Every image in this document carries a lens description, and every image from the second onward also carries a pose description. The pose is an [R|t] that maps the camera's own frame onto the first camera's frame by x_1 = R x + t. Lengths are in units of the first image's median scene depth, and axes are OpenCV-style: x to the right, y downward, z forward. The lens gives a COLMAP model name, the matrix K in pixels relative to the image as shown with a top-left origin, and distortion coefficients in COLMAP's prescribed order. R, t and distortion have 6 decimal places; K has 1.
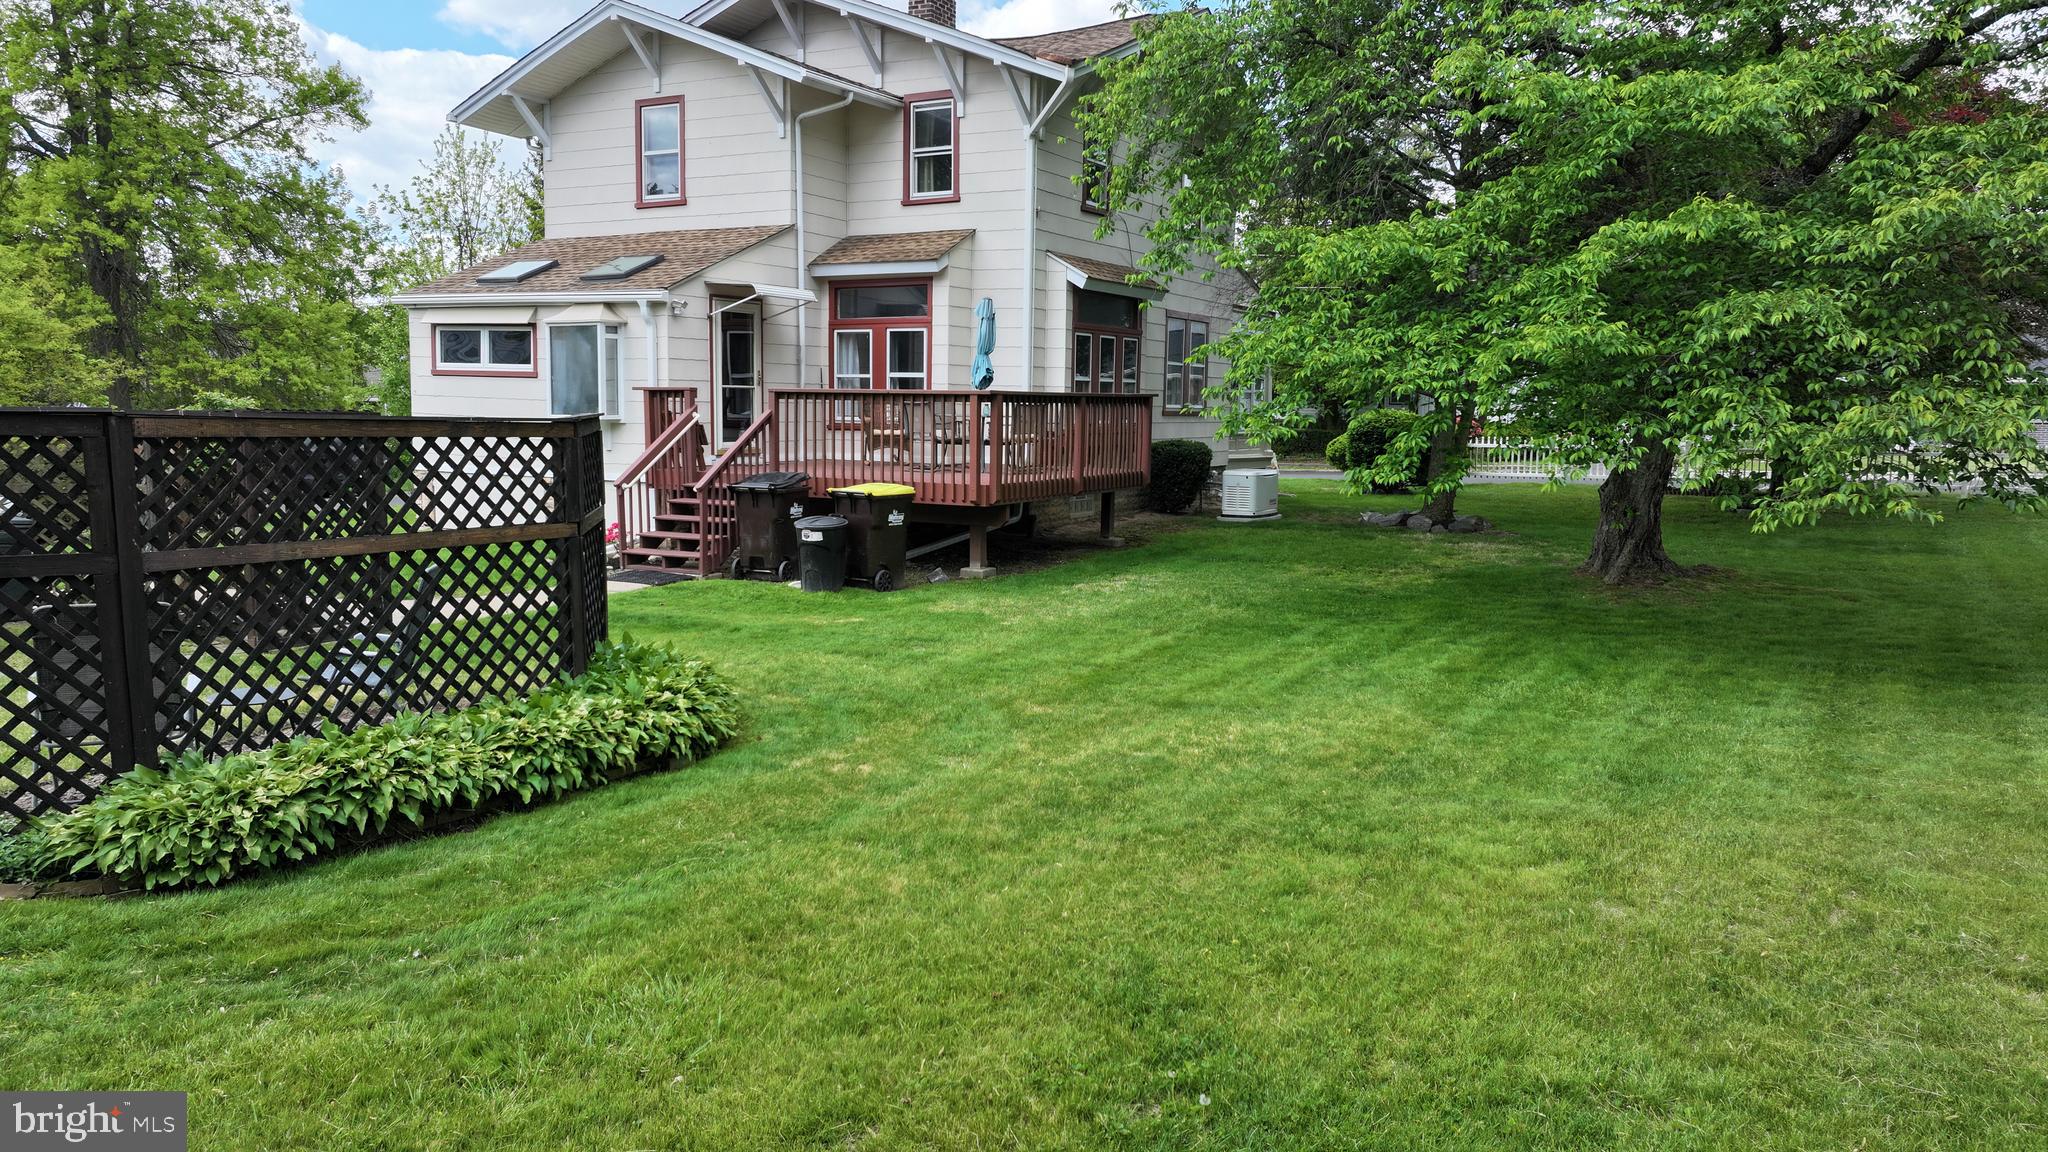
lens RADIAL K [[1444.3, 0, 1023.7], [0, 1444.3, 570.4], [0, 0, 1]] dist [0.000148, -0.000294]
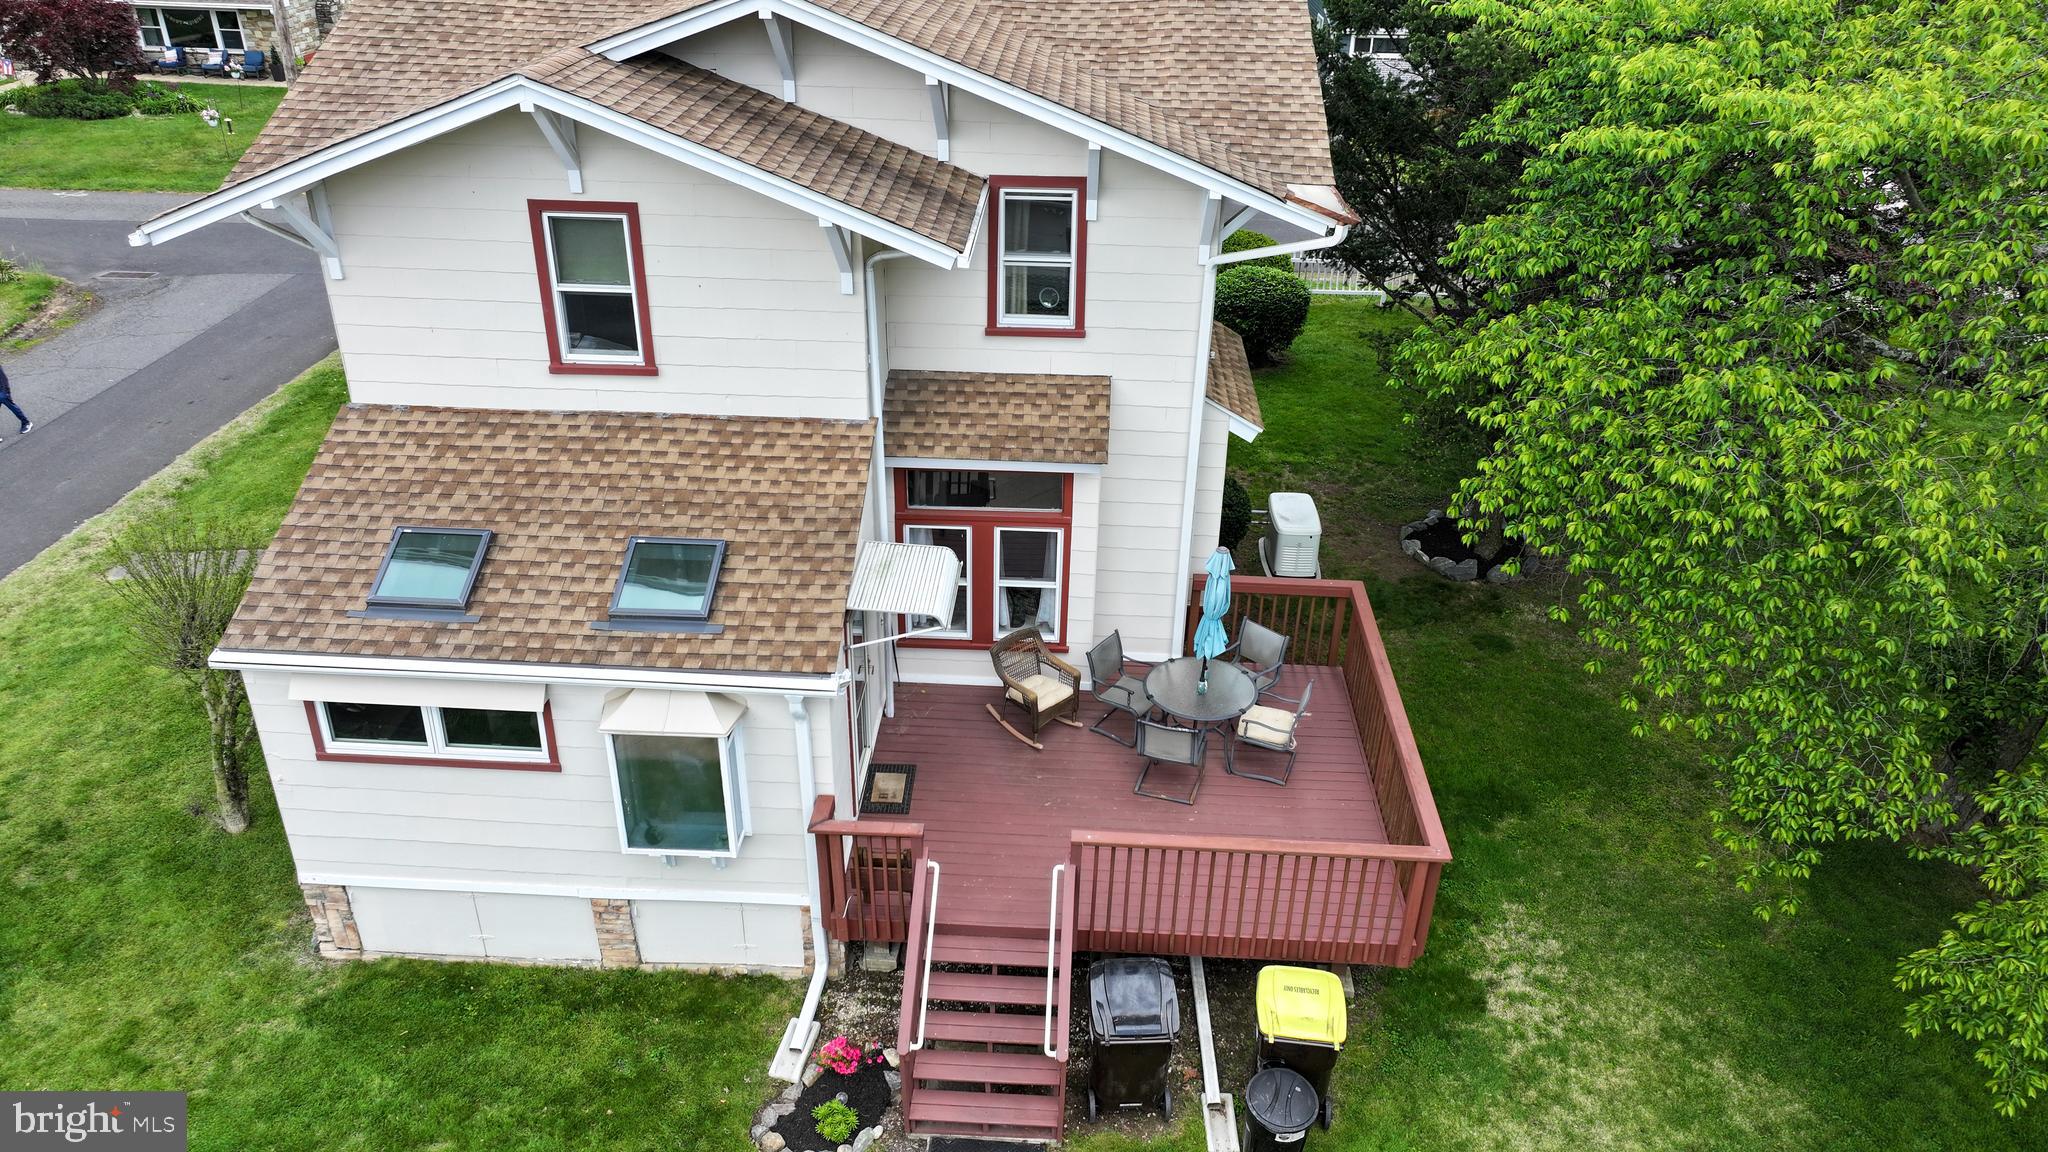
lens RADIAL K [[1444.3, 0, 1036.5], [0, 1444.3, 568.8], [0, 0, 1]] dist [0.000148, -0.000294]
pose [[0.896763, -0.209330, 0.389869, -0.356594], [0.045276, 0.919815, 0.389730, -0.422976], [-0.440189, -0.331844, 0.834334, 0.395163]]
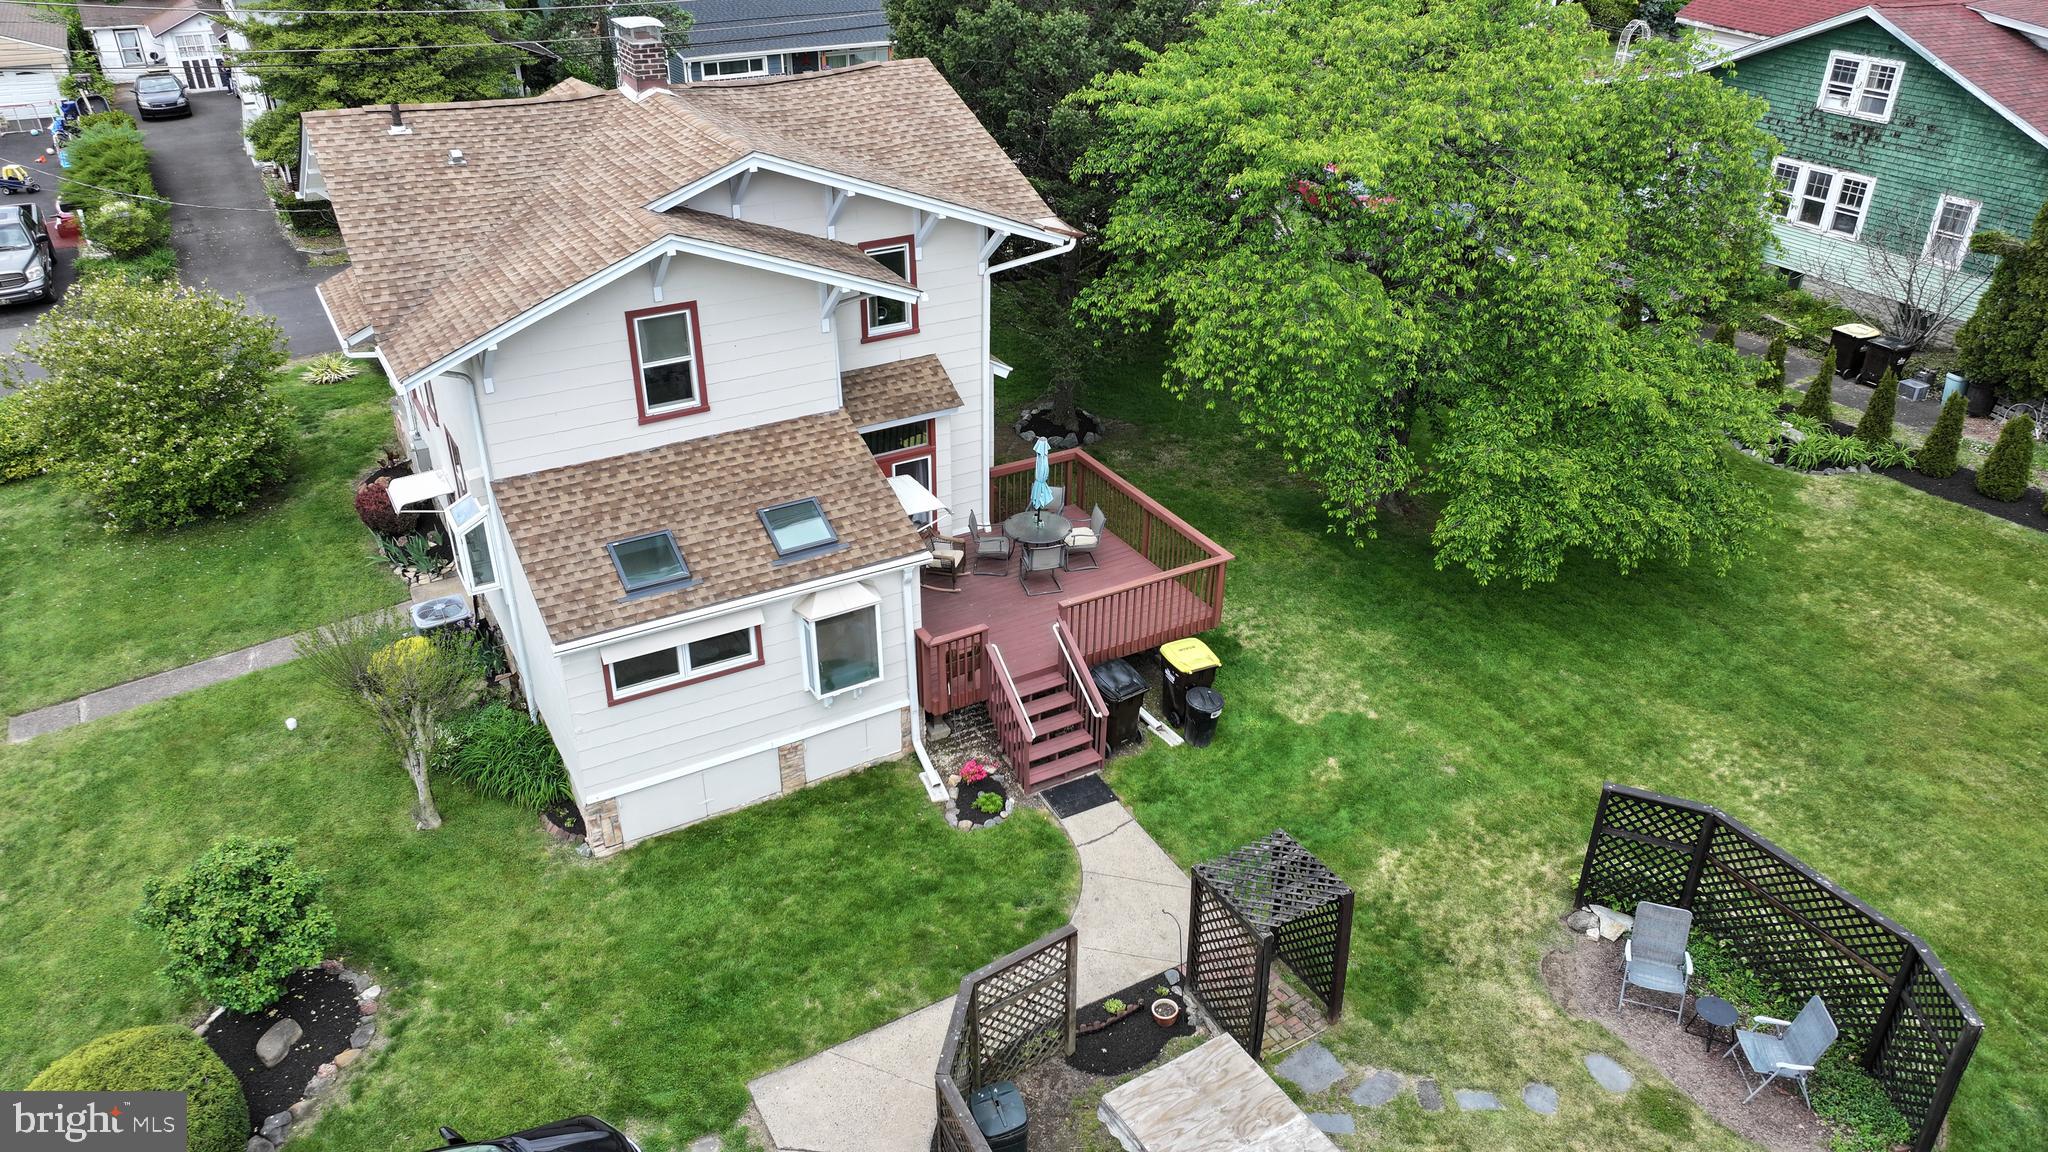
lens RADIAL K [[1444.3, 0, 1025.9], [0, 1444.3, 578.2], [0, 0, 1]] dist [0.000148, -0.000294]
pose [[0.519383, -0.429933, 0.738511, -0.890047], [0.097513, 0.888392, 0.448610, -0.572811], [-0.848960, -0.160986, 0.503340, 0.346814]]
